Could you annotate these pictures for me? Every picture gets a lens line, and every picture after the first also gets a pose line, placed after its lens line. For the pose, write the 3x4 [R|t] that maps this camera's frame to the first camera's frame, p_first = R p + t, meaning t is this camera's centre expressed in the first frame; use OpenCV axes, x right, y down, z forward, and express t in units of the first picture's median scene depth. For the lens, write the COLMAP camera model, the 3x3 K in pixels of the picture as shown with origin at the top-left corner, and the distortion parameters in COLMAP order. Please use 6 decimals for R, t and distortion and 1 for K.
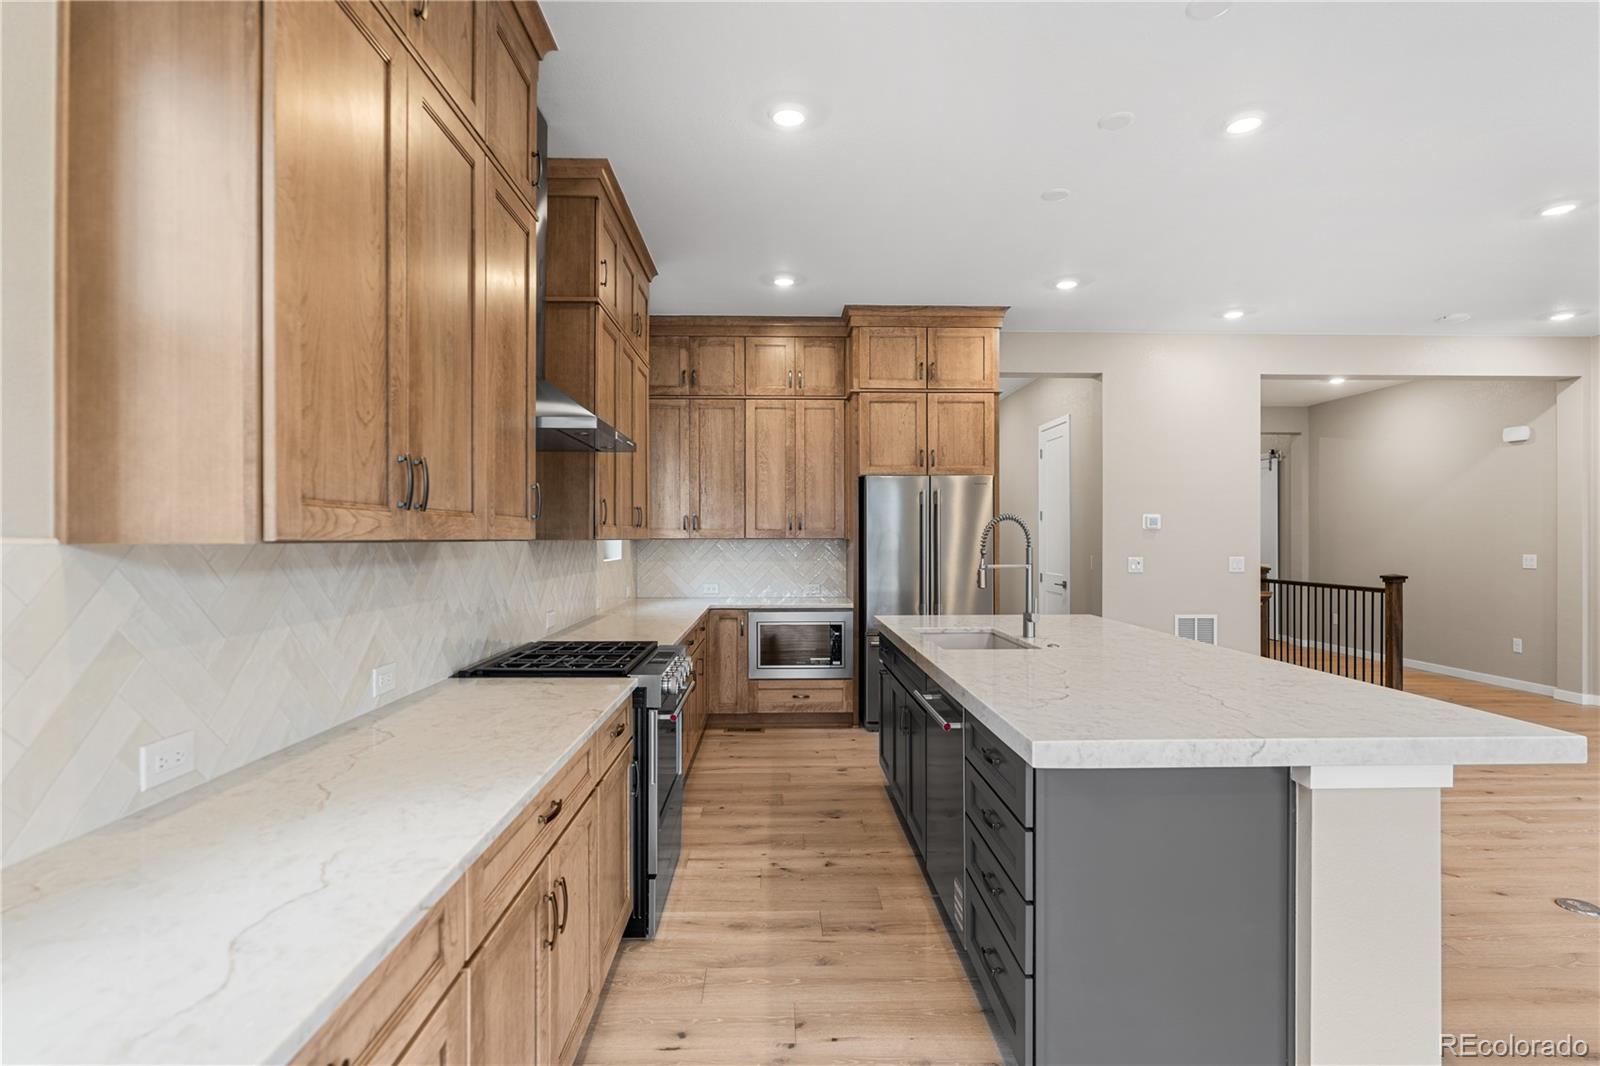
lens RADIAL K [[785.5, 0, 800.4], [0, 785.5, 535.4], [0, 0, 1]] dist [-0.003065, 0.000698]
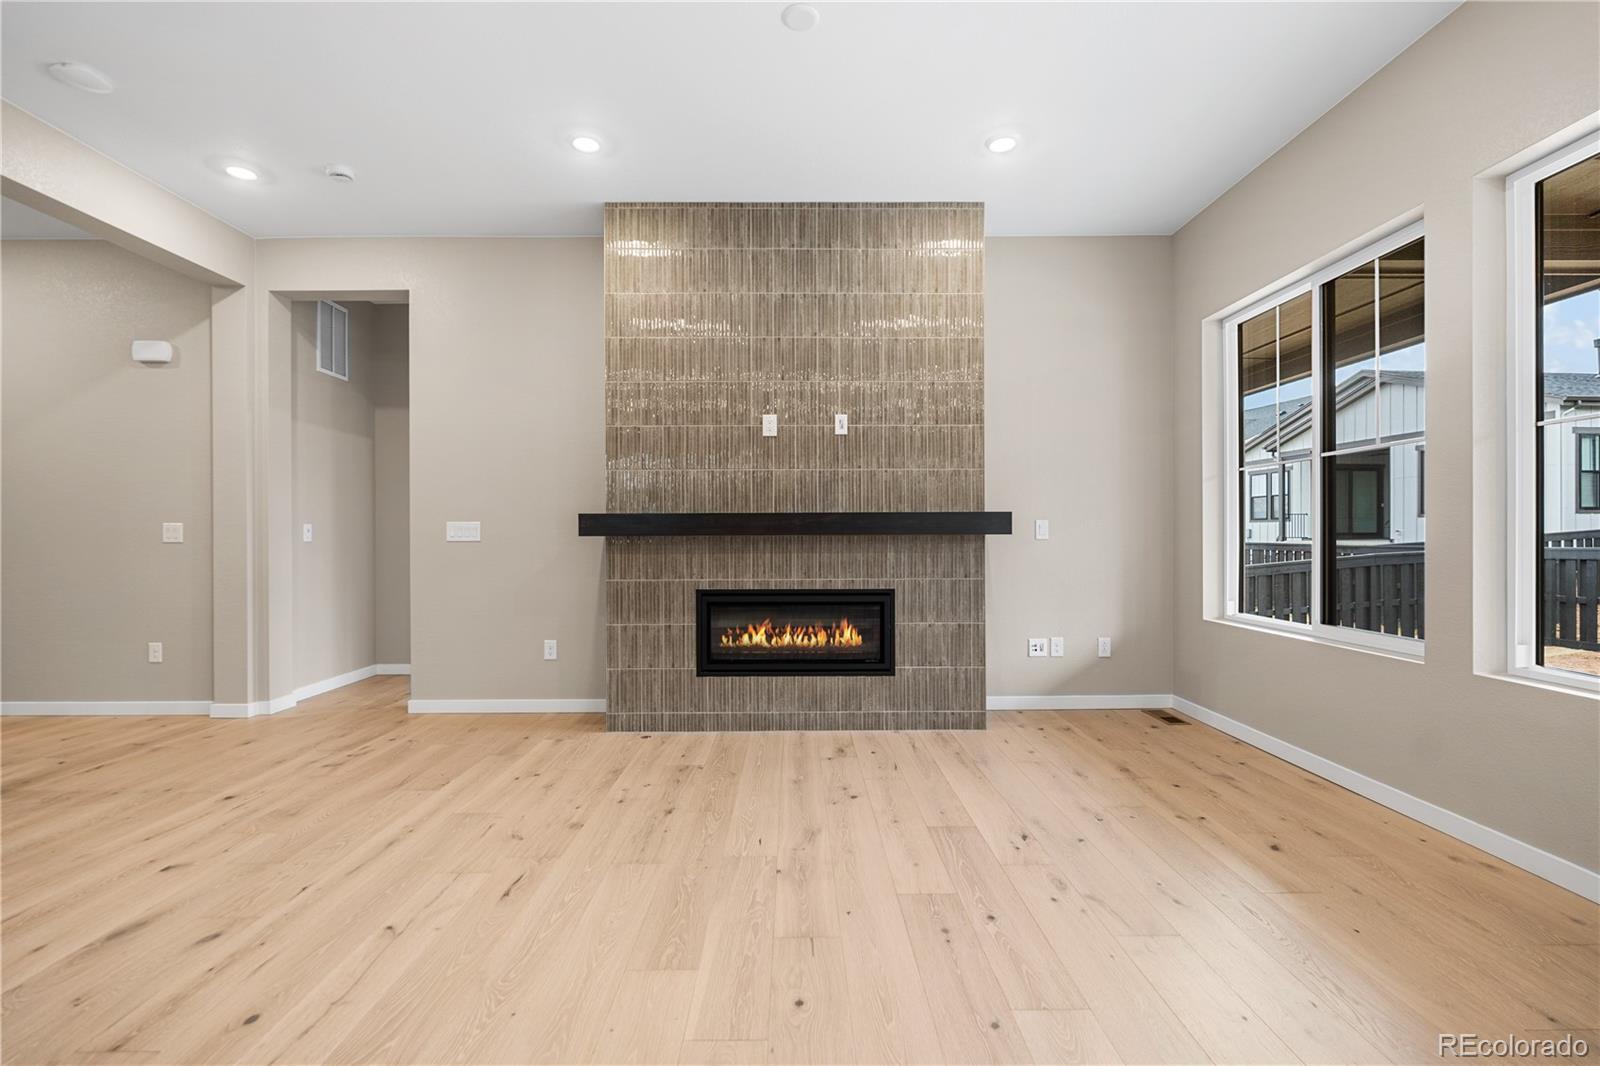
lens RADIAL K [[708.7, 0, 802.0], [0, 708.7, 538.4], [0, 0, 1]] dist [-0.002238, -0.000541]
pose [[0.021282, -0.003737, 0.999767, 0.352668], [-0.000012, 0.999993, 0.003738, 0.042964], [-0.999774, -0.000091, 0.021281, 0.488864]]
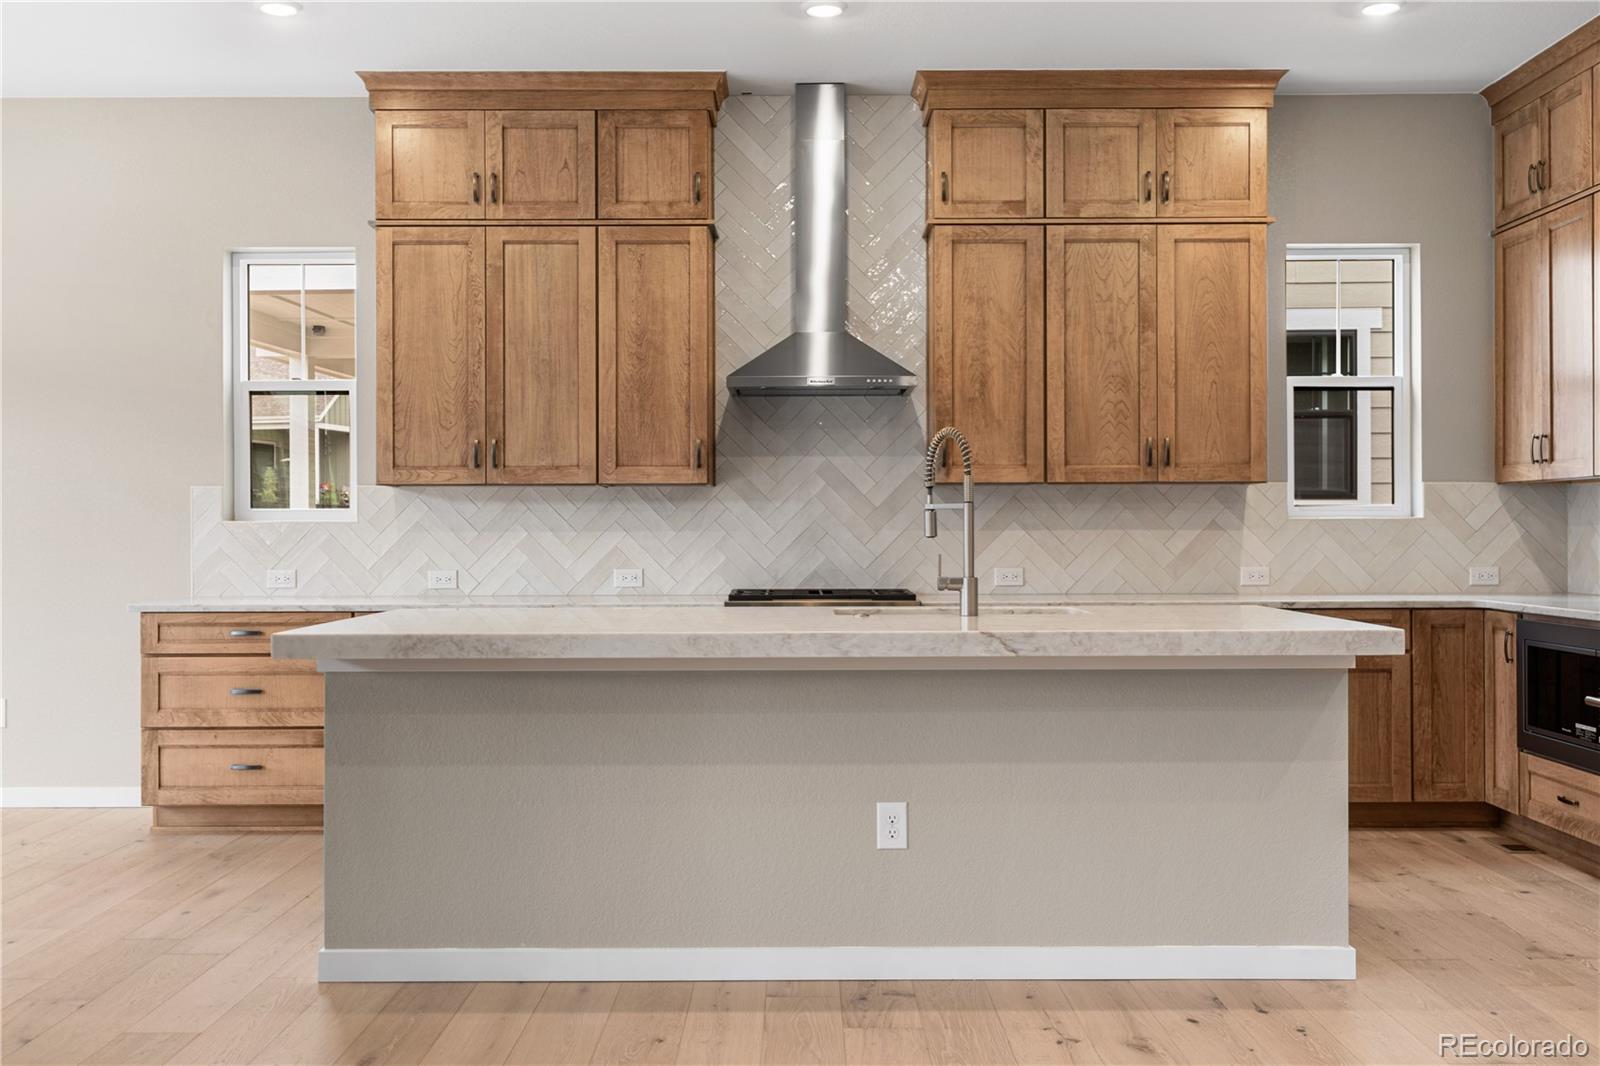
lens RADIAL K [[1591.4, 0, 802.6], [0, 1591.4, 526.0], [0, 0, 1]] dist [0.009670, 0.000000]
pose [[-0.028256, -0.000930, -0.999600, 0.946961], [0.006525, 0.999978, -0.001115, 0.033152], [0.999579, -0.006554, -0.028250, 0.533332]]
